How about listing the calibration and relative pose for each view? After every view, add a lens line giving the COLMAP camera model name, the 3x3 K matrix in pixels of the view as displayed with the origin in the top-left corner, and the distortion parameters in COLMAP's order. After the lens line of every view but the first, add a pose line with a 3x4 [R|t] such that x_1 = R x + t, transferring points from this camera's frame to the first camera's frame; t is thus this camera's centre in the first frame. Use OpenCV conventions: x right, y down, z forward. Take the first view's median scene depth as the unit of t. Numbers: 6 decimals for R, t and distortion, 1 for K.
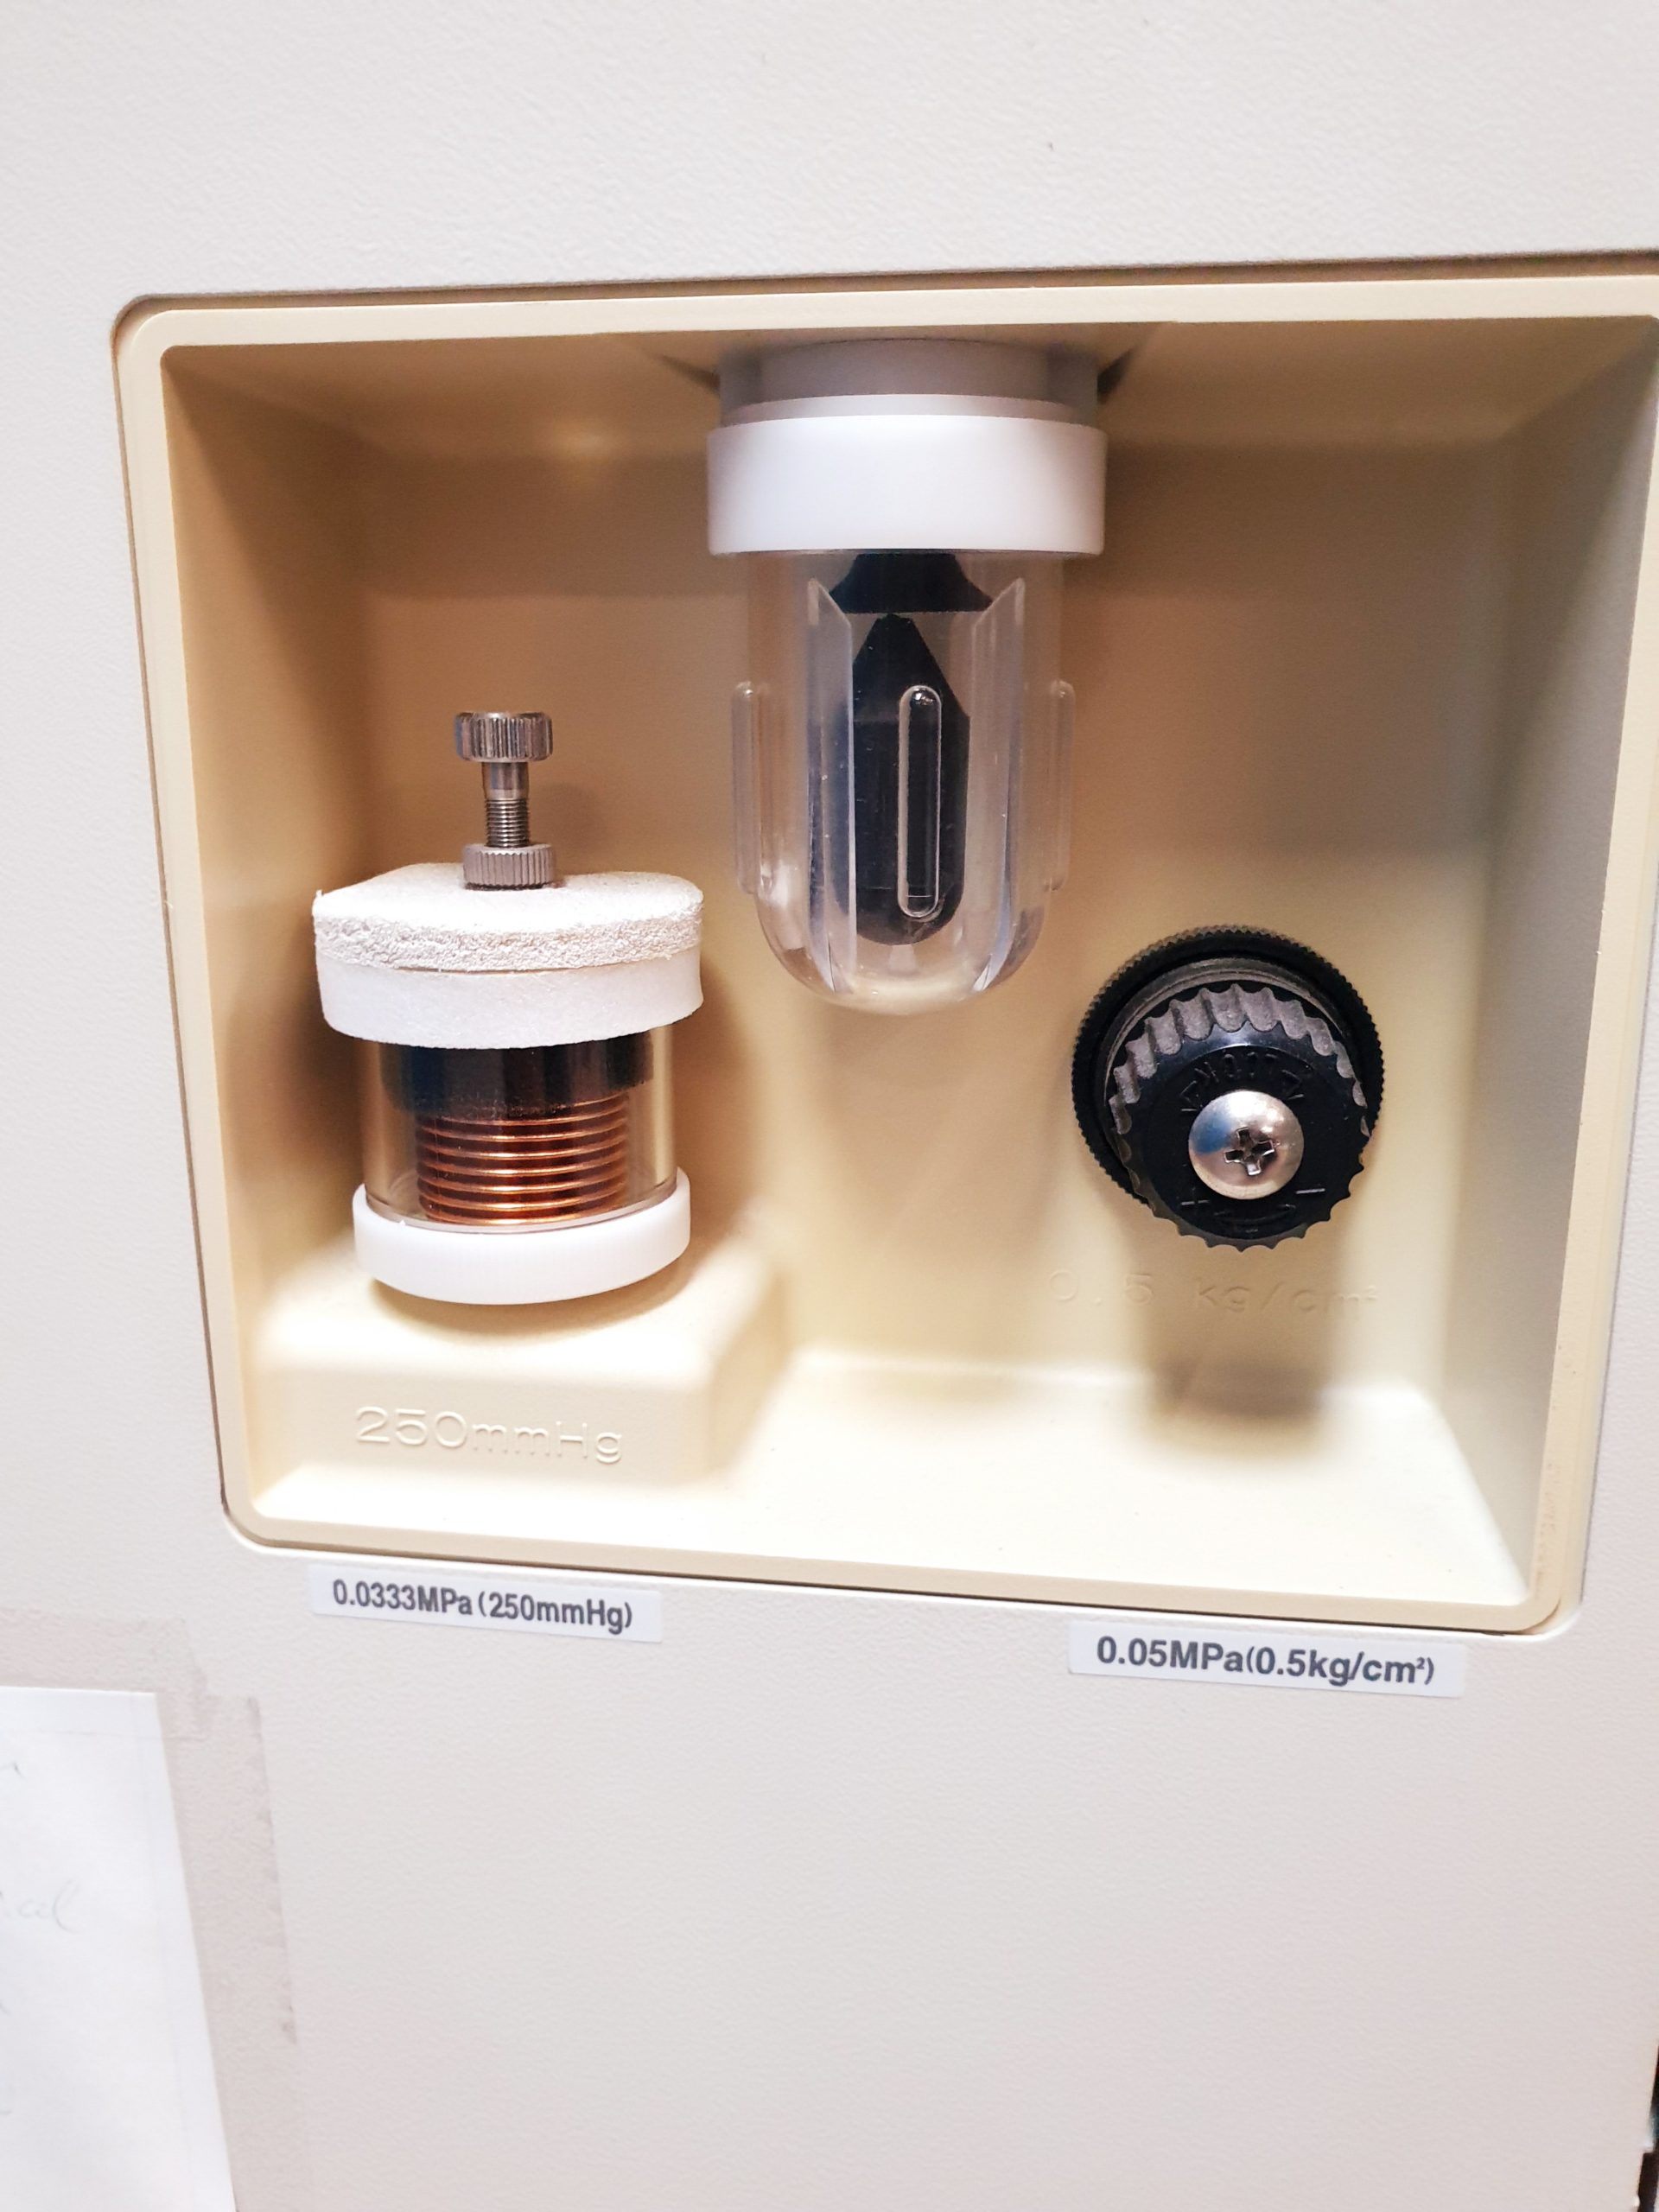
lens RADIAL K [[1775.2, 0, 829.5], [0, 1775.2, 1106.0], [0, 0, 1]] dist [-0.036492, -0.000369]
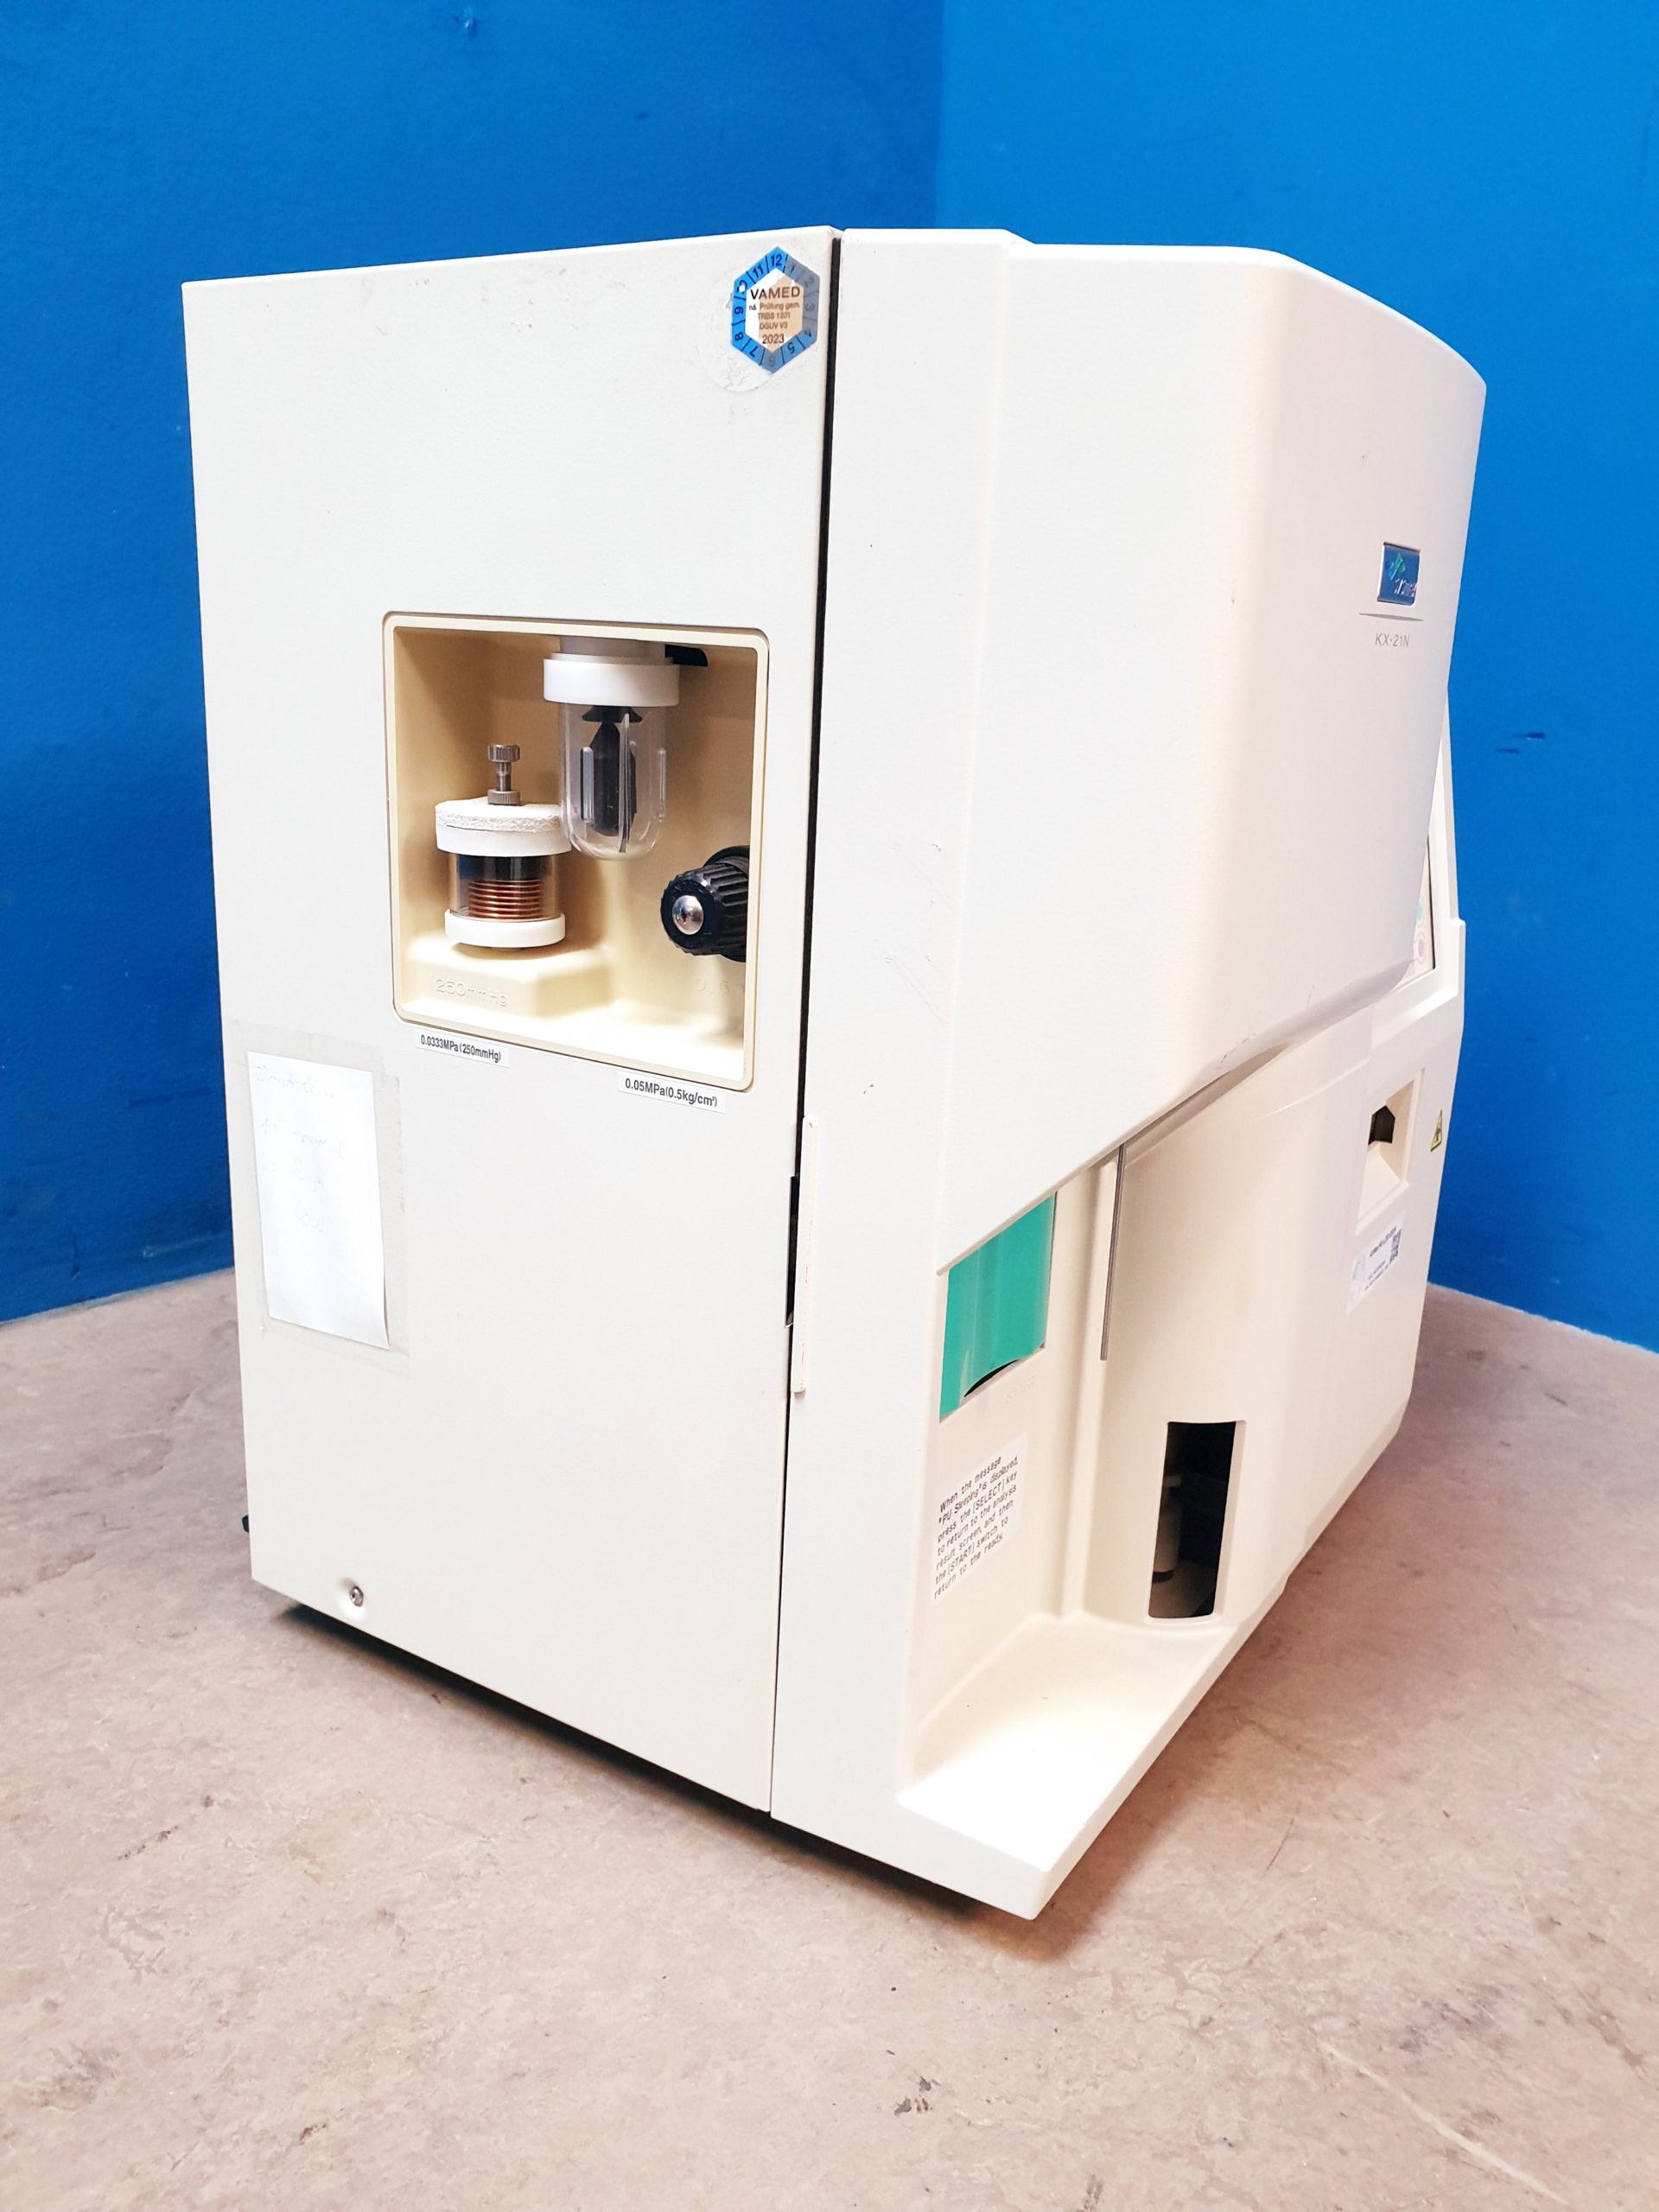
lens RADIAL K [[1809.4, 0, 827.1], [0, 1809.4, 1090.8], [0, 0, 1]] dist [0.016595, 0.019641]
pose [[0.918507, 0.144253, -0.368153, 1.490229], [-0.134196, 0.989540, 0.052925, 0.112756], [0.371937, 0.000792, 0.928258, -1.575543]]
